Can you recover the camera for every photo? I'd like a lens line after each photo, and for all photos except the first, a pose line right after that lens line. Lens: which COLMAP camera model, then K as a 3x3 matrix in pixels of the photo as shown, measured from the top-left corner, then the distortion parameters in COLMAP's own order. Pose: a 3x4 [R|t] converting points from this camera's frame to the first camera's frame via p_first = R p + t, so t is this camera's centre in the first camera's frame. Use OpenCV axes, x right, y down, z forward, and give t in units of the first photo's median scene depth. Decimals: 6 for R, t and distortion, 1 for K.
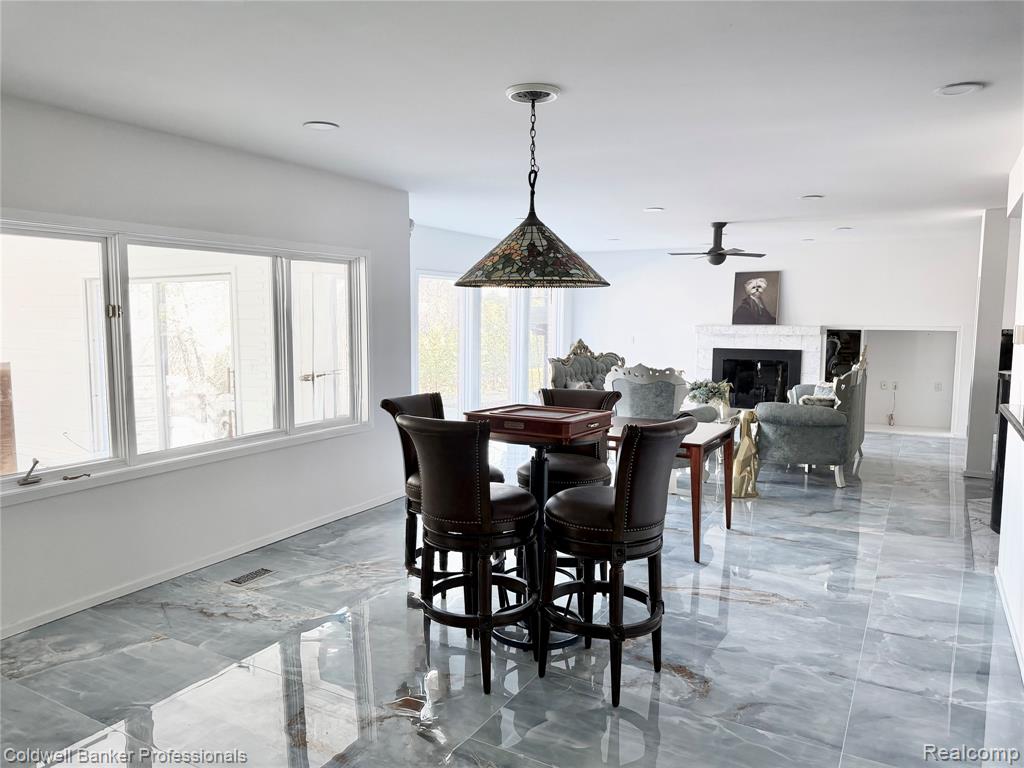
lens RADIAL K [[725.9, 0, 513.3], [0, 725.9, 383.0], [0, 0, 1]] dist [-0.013141, -0.003923]
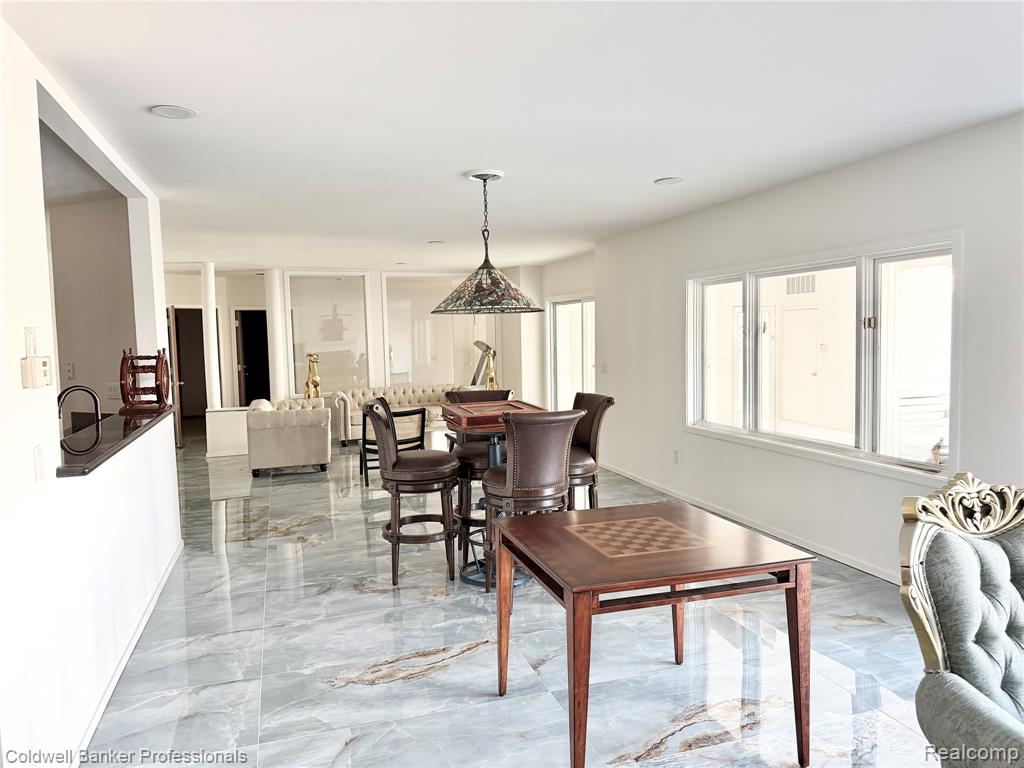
lens RADIAL K [[725.9, 0, 512.5], [0, 725.9, 383.8], [0, 0, 1]] dist [-0.013141, -0.003923]
pose [[-0.676079, 0.067982, -0.733686, 0.957182], [-0.054736, 0.988350, 0.142017, -0.186579], [0.734793, 0.136174, -0.664481, 1.862961]]
